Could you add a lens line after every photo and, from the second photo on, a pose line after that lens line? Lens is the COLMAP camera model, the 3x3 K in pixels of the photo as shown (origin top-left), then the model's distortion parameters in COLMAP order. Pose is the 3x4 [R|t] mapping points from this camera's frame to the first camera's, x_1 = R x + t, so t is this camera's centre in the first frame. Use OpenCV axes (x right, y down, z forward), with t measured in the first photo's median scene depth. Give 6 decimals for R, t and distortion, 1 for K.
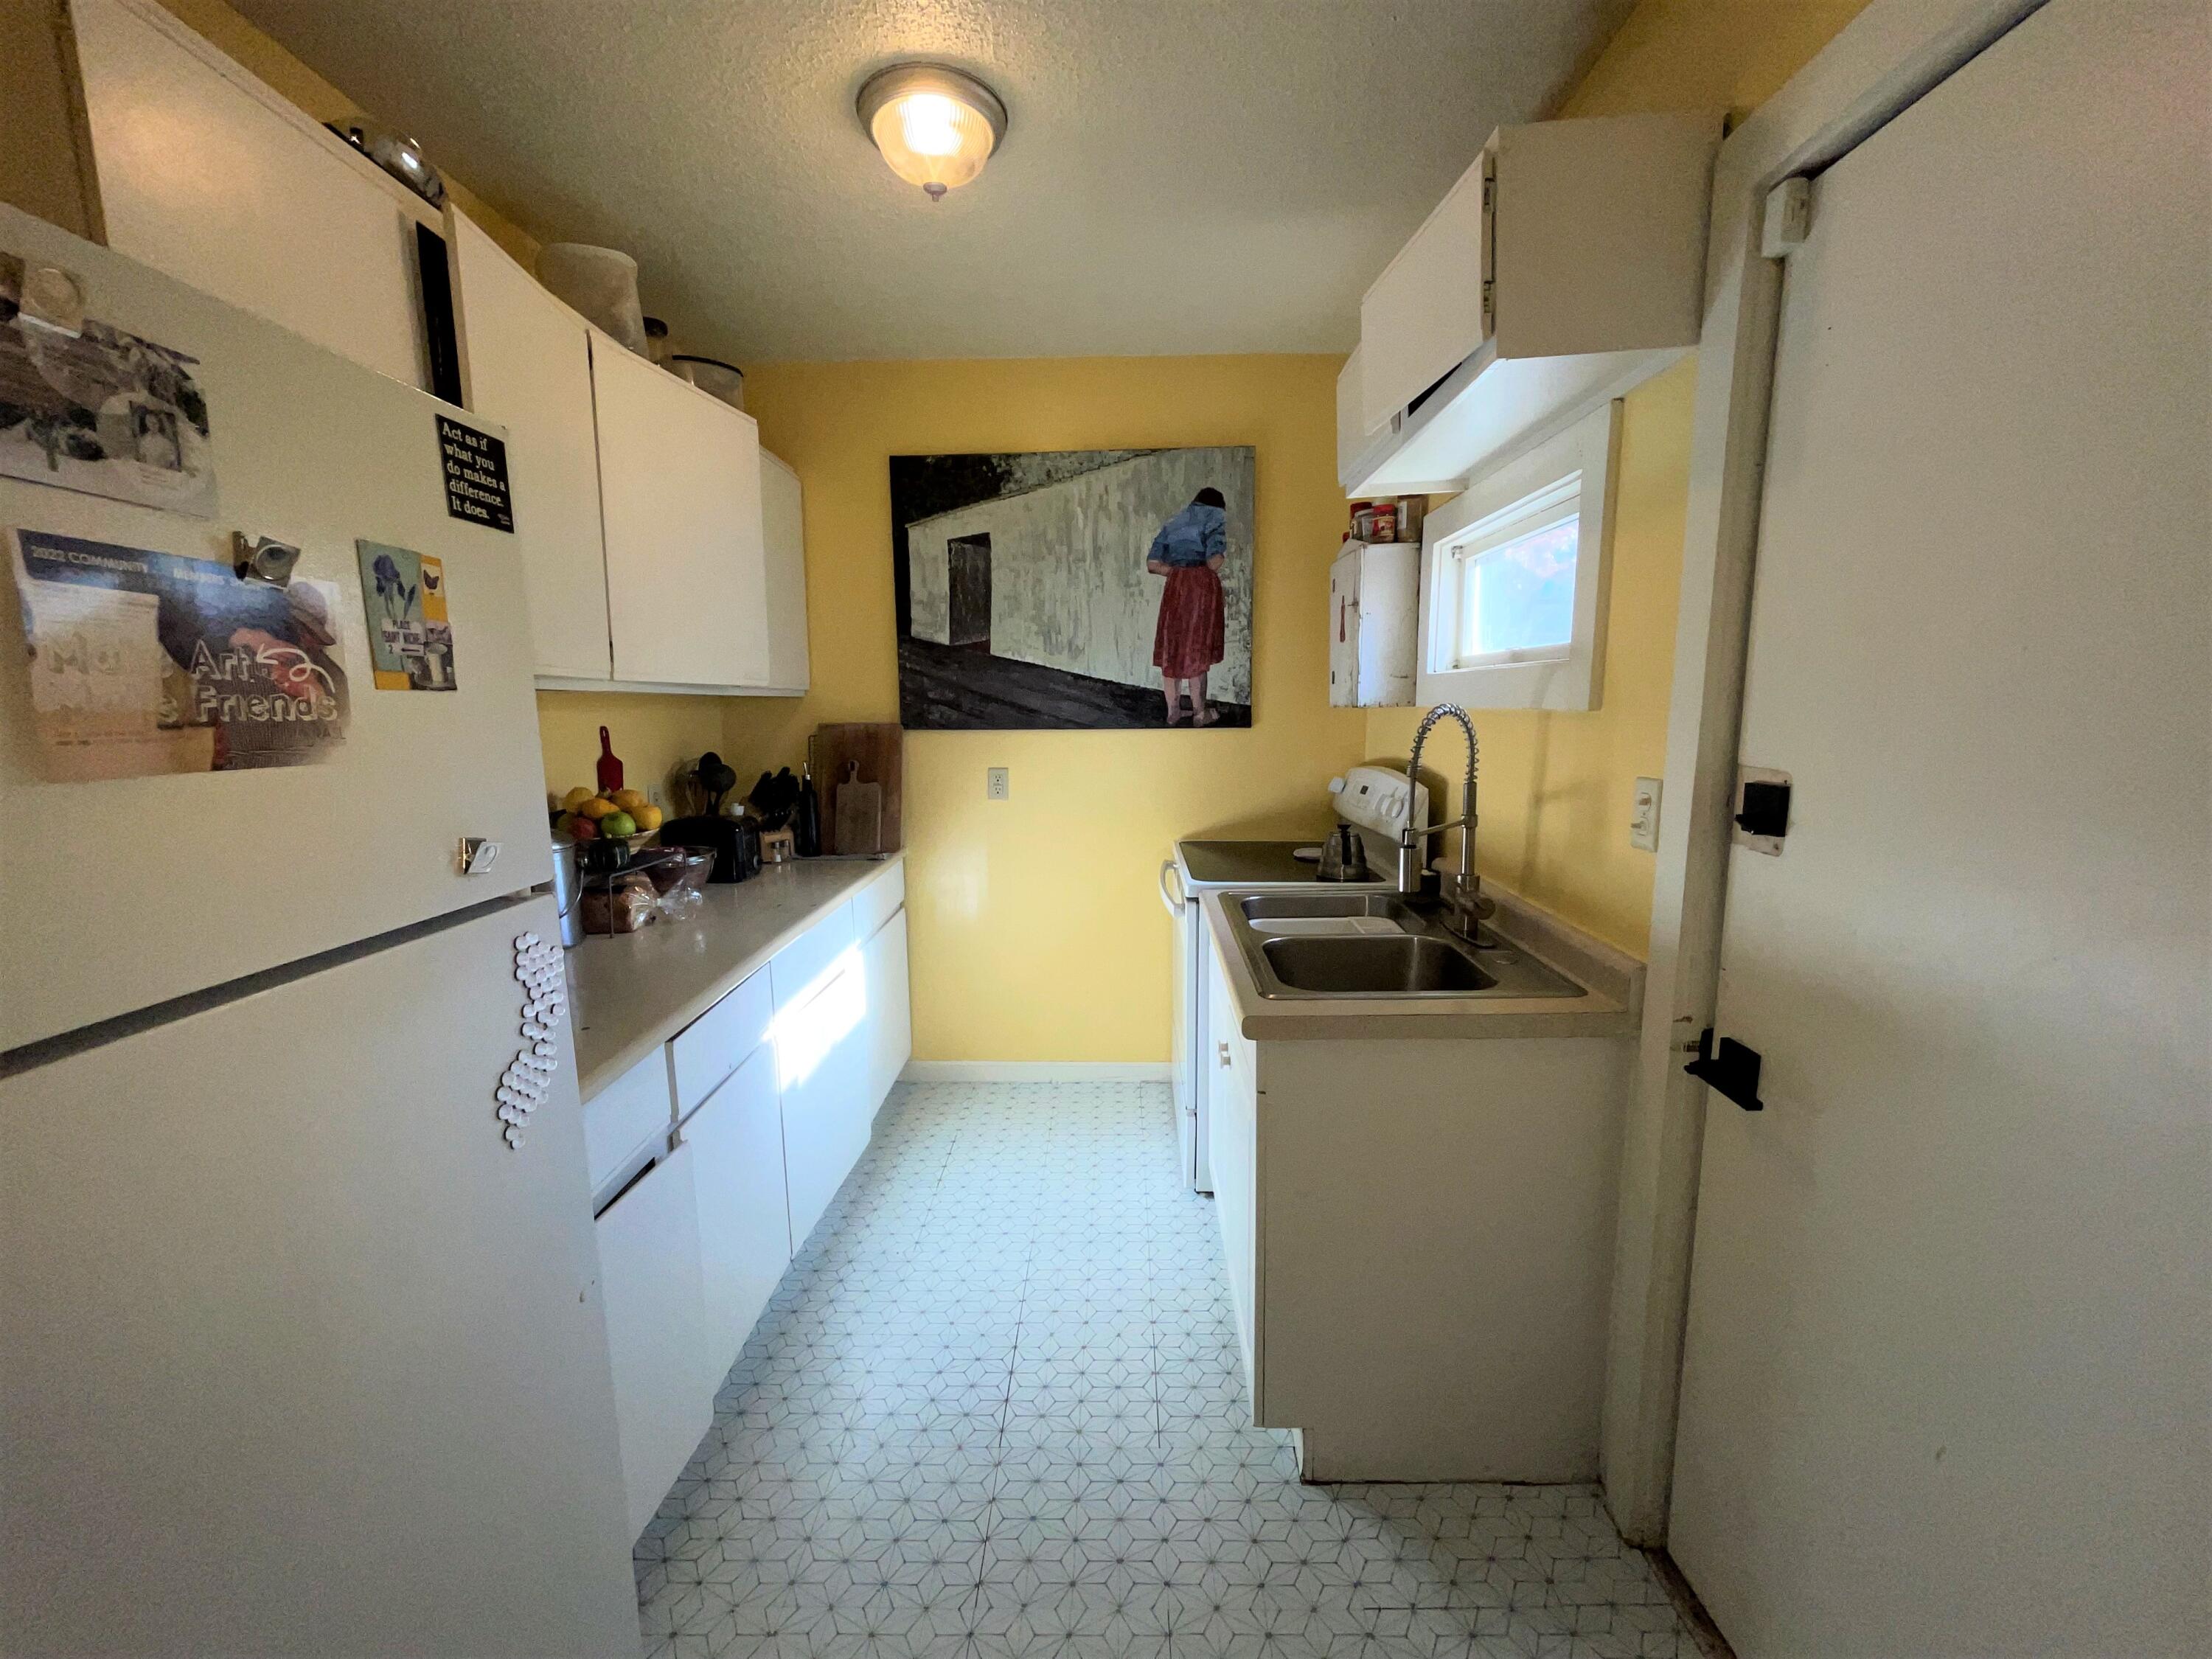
lens RADIAL K [[890.6, 0, 1104.2], [0, 890.6, 833.7], [0, 0, 1]] dist [-0.007403, 0.000564]
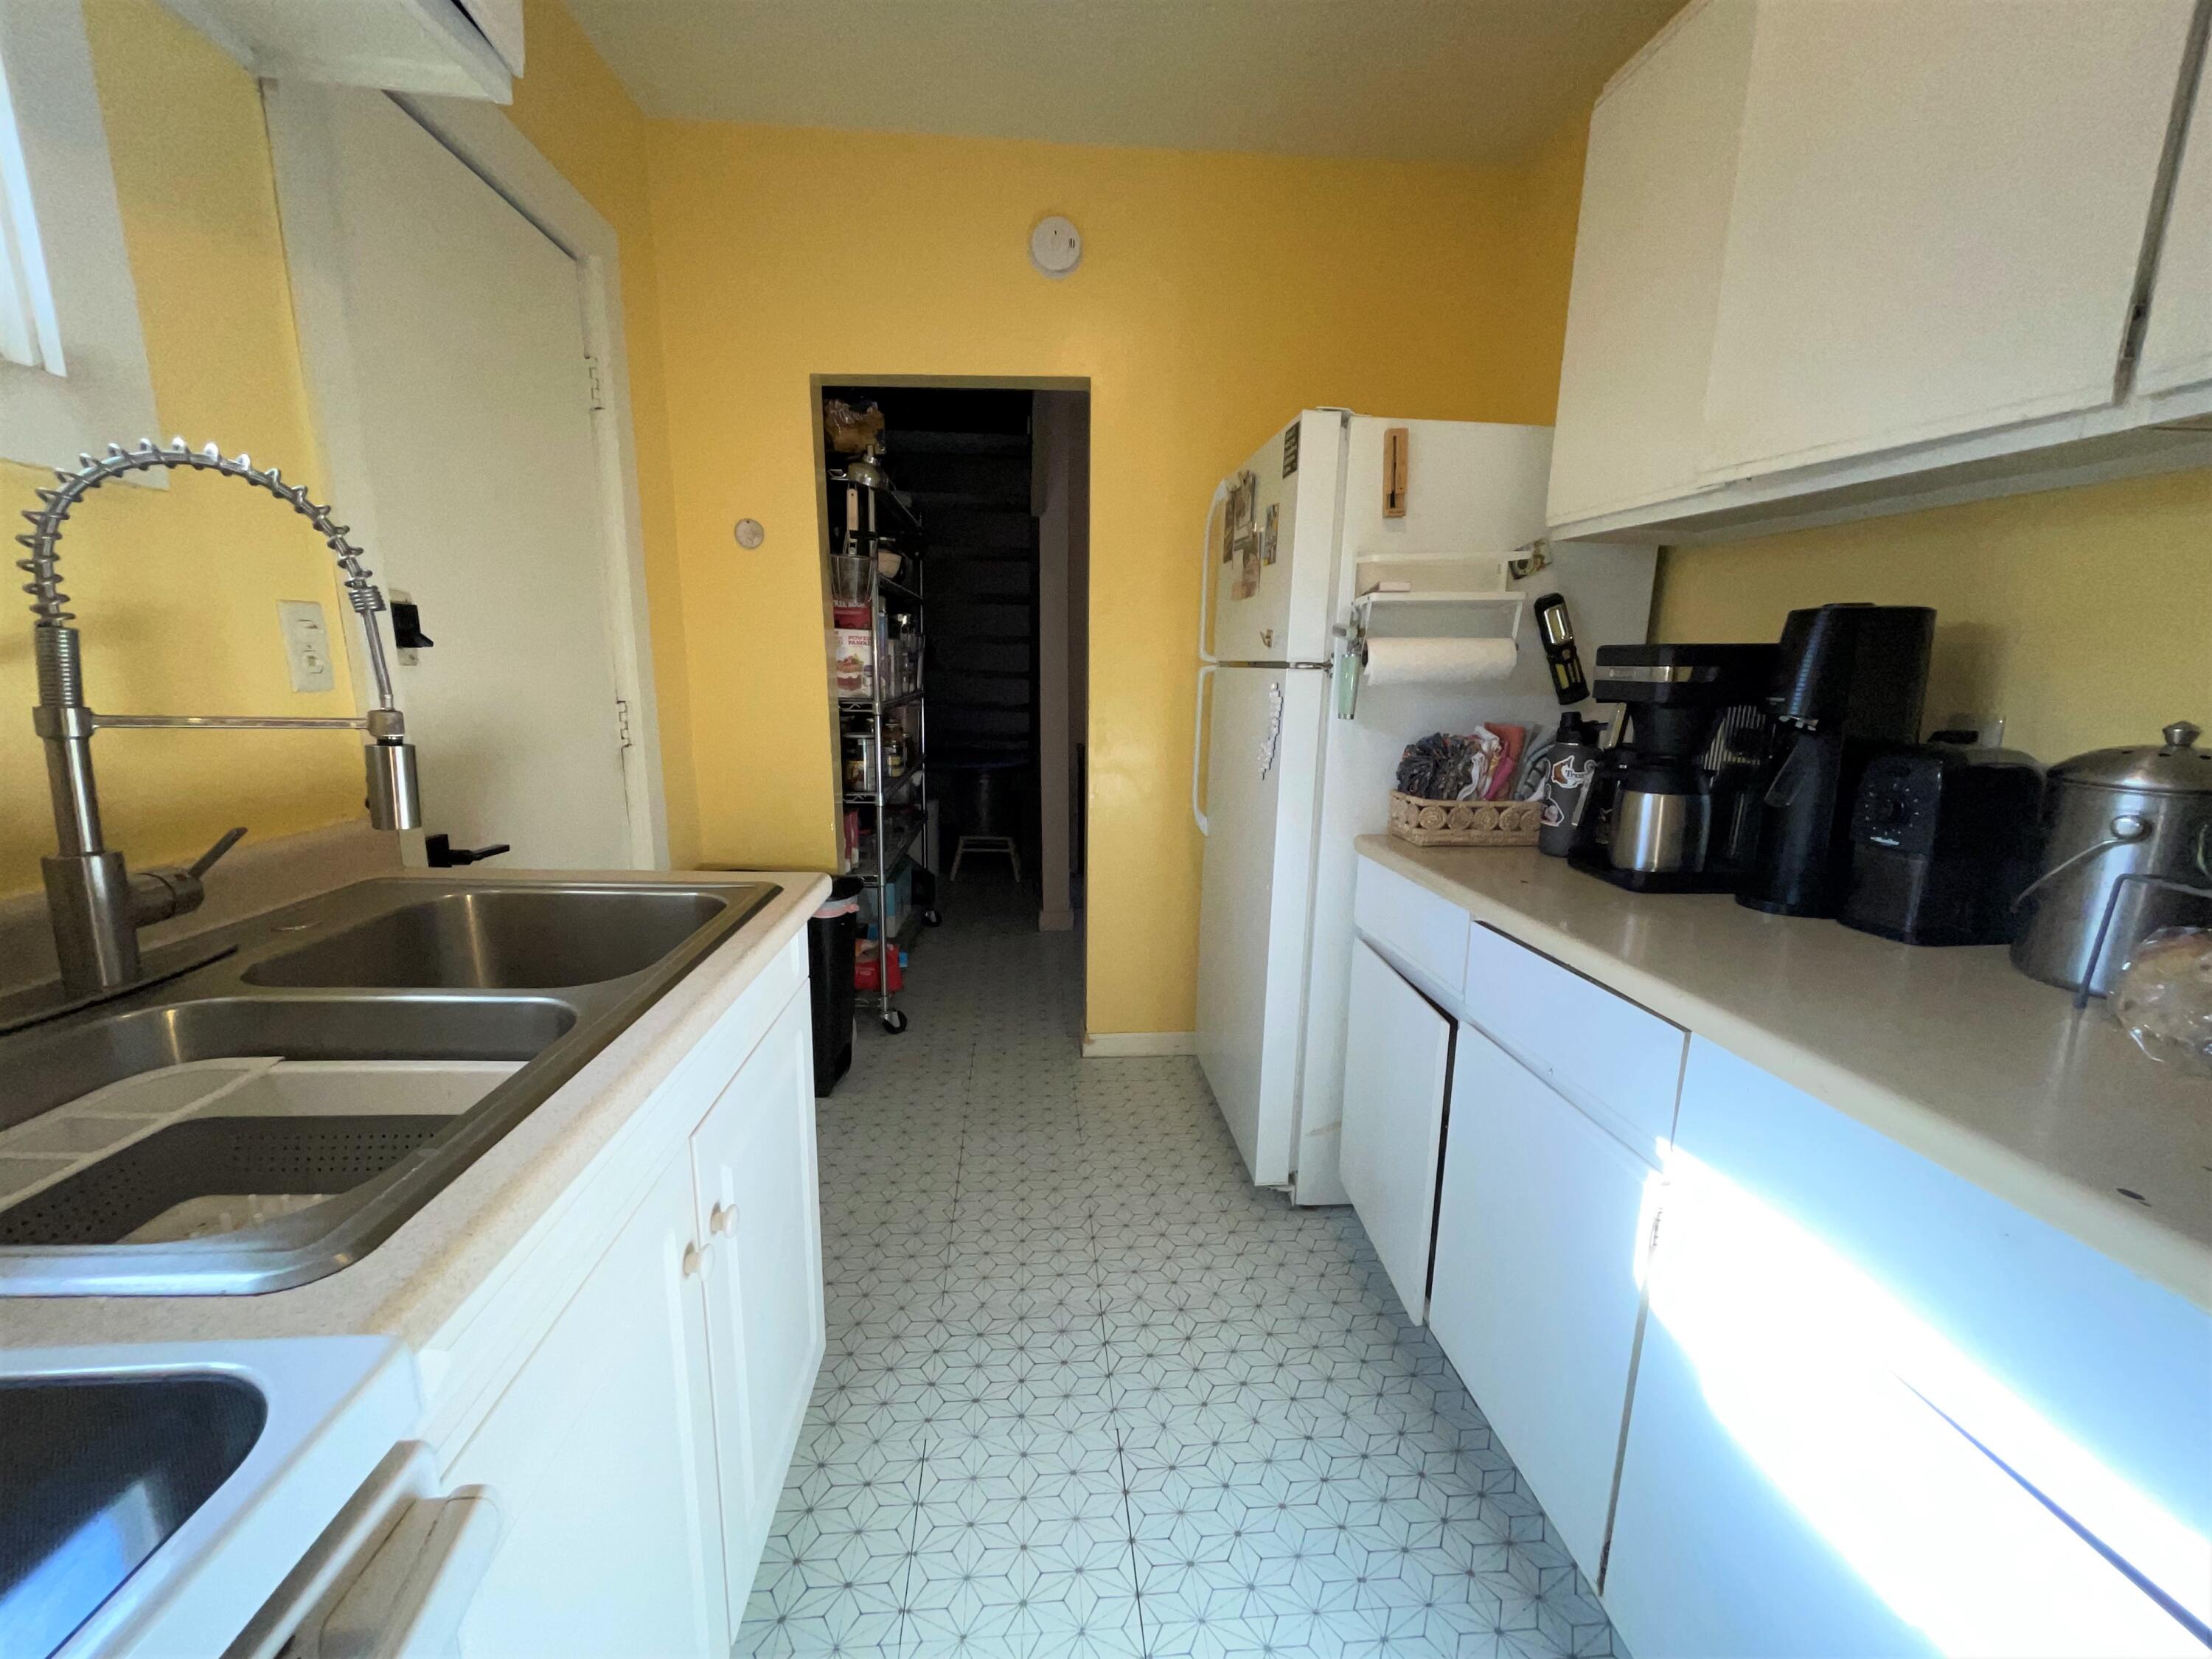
lens RADIAL K [[890.6, 0, 1095.9], [0, 890.6, 830.6], [0, 0, 1]] dist [-0.007403, 0.000564]
pose [[-0.995278, 0.004271, -0.096973, -0.019316], [-0.027011, 0.947388, 0.318947, -0.126592], [0.093233, 0.320060, -0.942798, 1.724072]]
